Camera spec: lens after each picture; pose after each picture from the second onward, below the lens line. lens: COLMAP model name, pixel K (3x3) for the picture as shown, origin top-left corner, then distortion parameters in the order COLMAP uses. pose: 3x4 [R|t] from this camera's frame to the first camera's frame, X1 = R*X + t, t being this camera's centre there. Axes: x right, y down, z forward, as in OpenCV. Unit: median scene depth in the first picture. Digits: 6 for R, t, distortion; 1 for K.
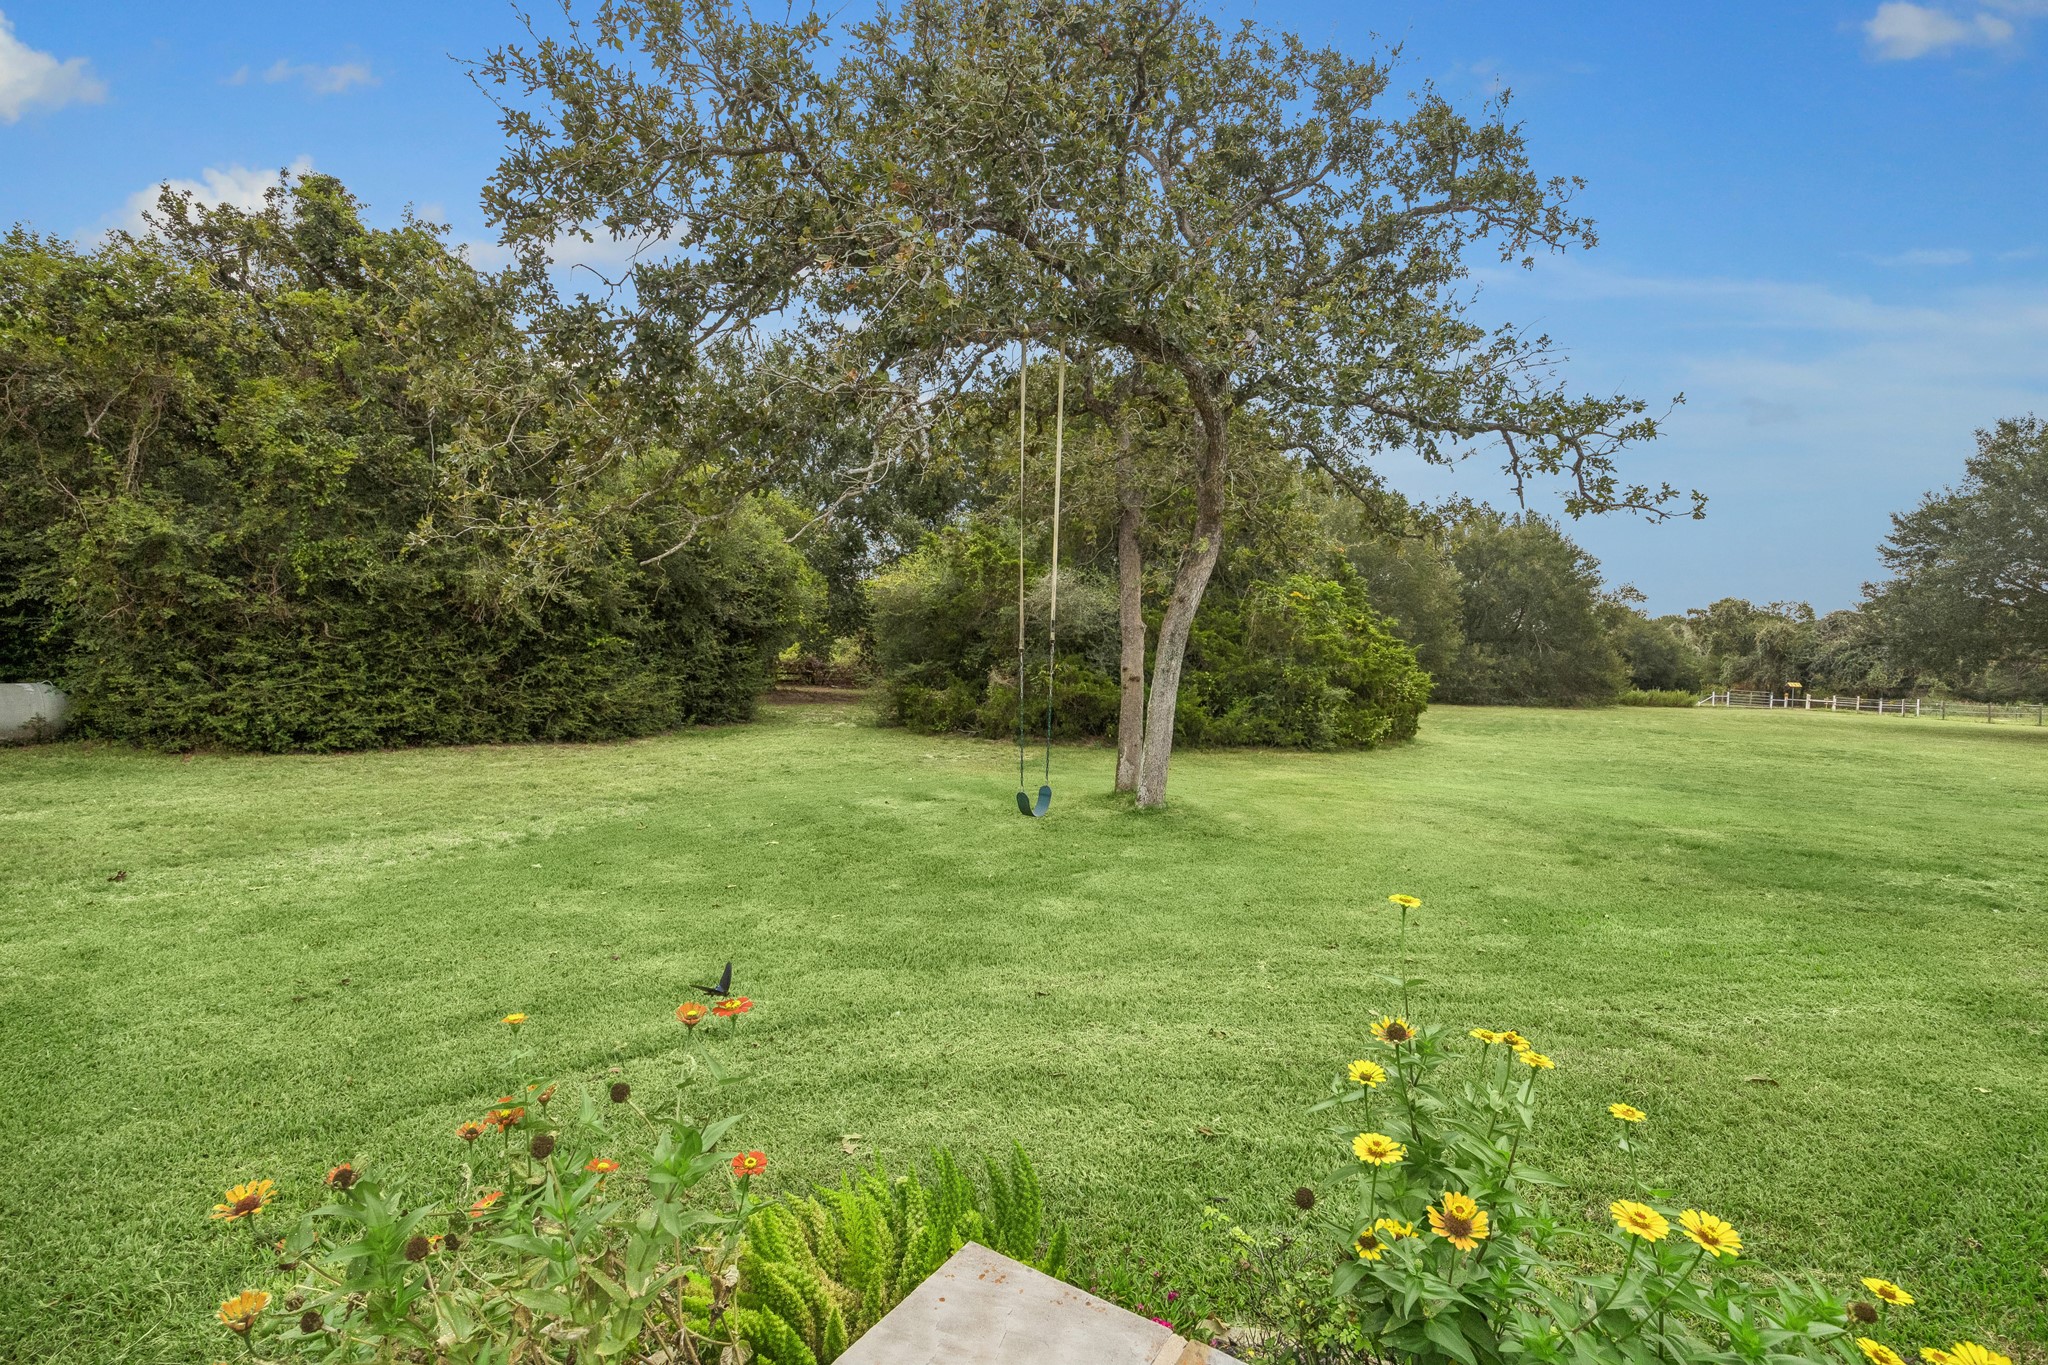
lens RADIAL K [[877.1, 0, 1052.8], [0, 877.1, 670.3], [0, 0, 1]] dist [-0.007736, -0.002191]
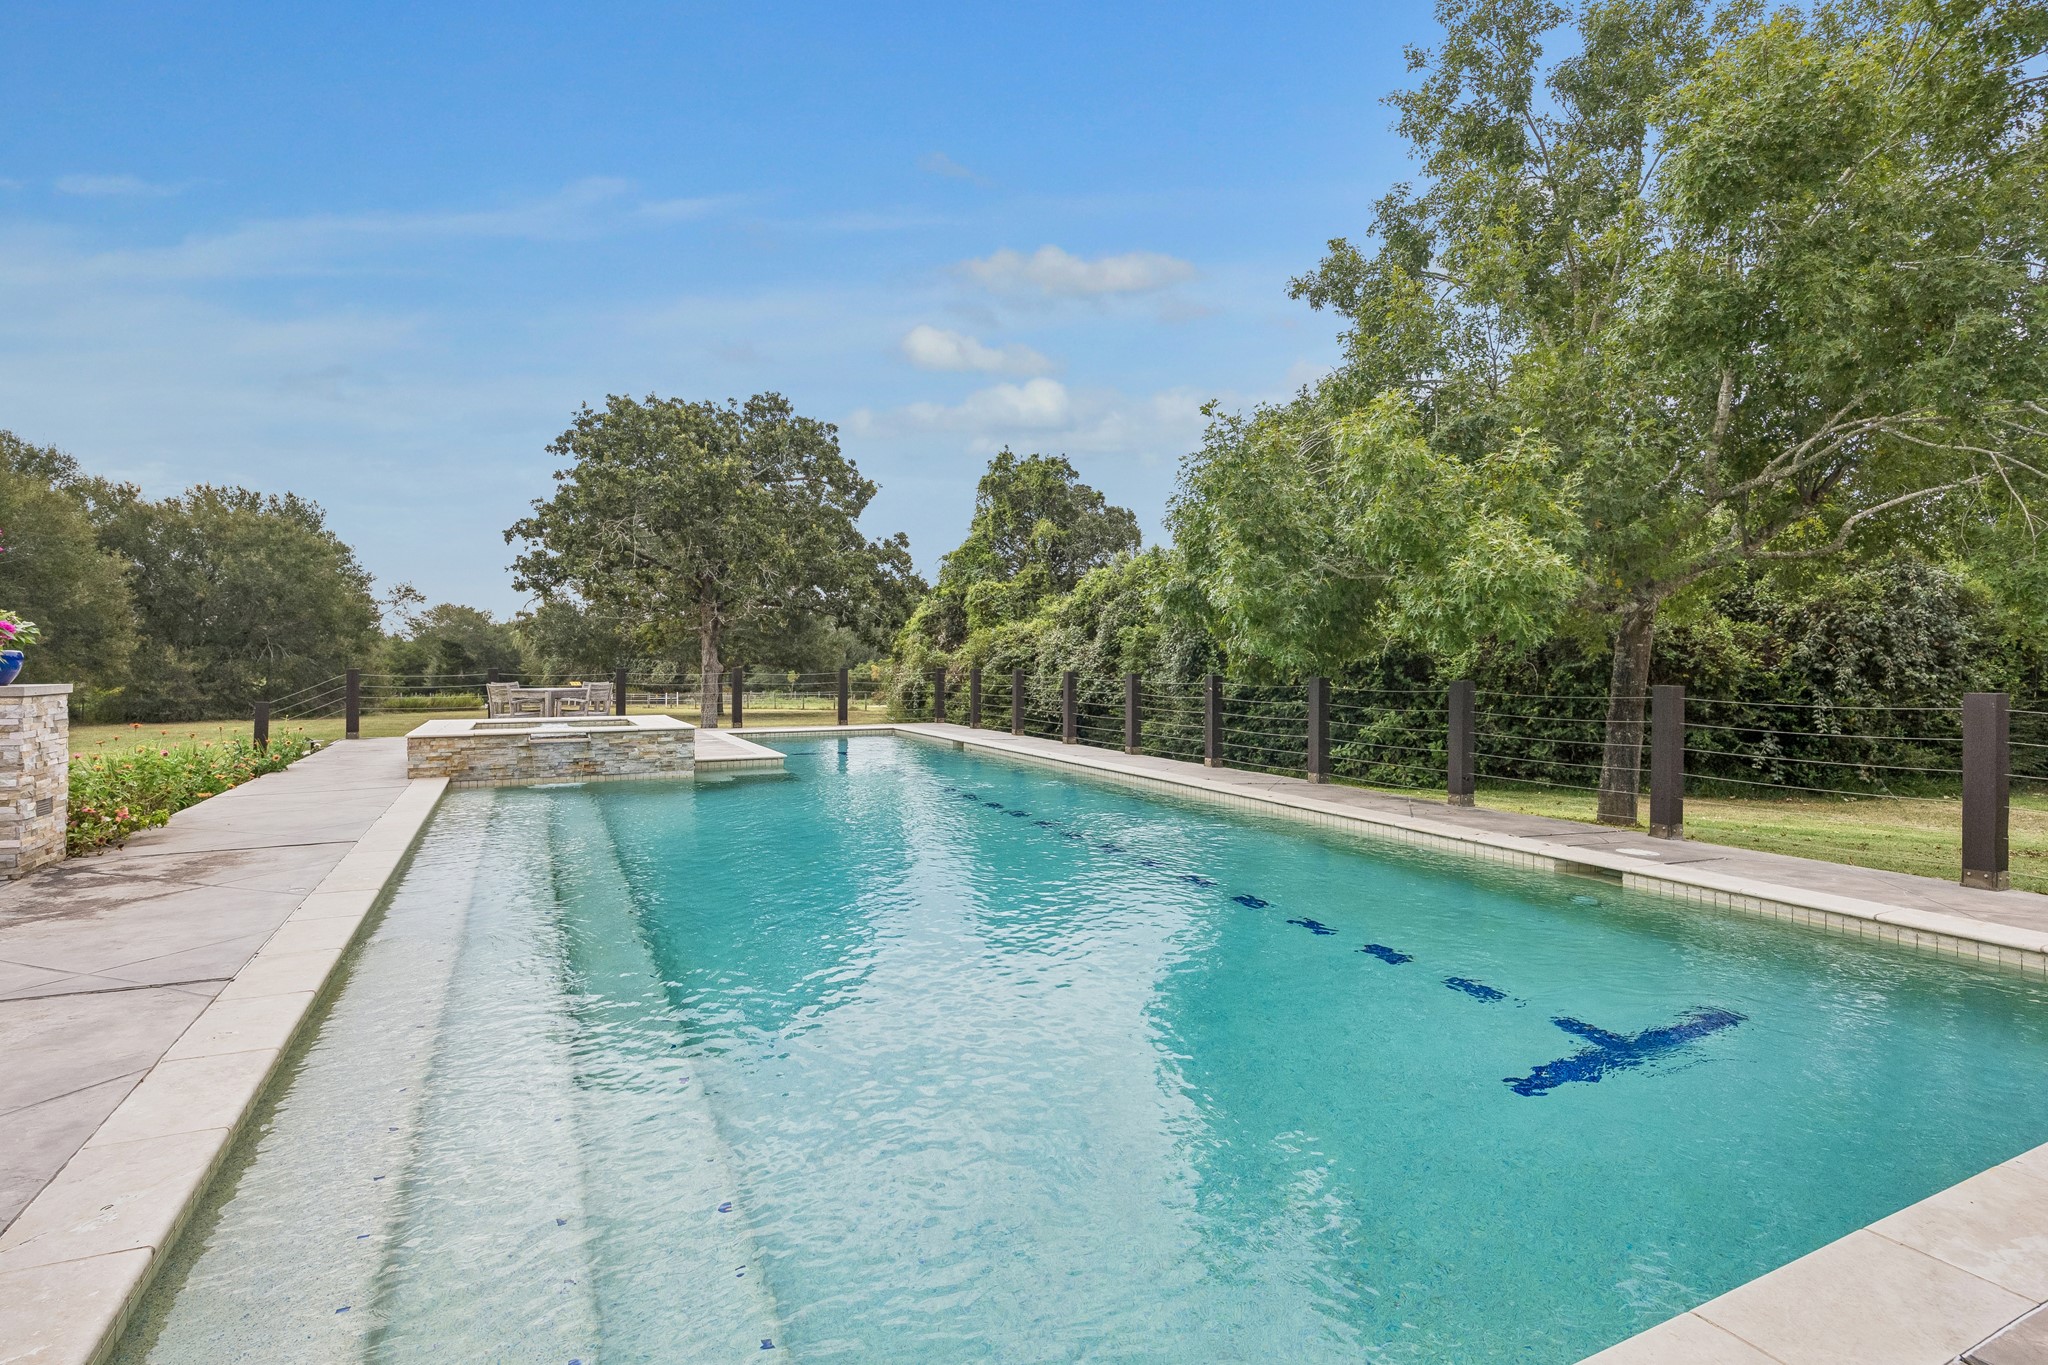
lens RADIAL K [[1007.7, 0, 1020.0], [0, 1007.7, 671.9], [0, 0, 1]] dist [-0.014897, 0.003782]
pose [[0.517808, -0.026988, 0.855071, 0.248484], [0.032262, 0.999407, 0.012007, 0.018560], [-0.854888, 0.021369, 0.518372, -0.456617]]
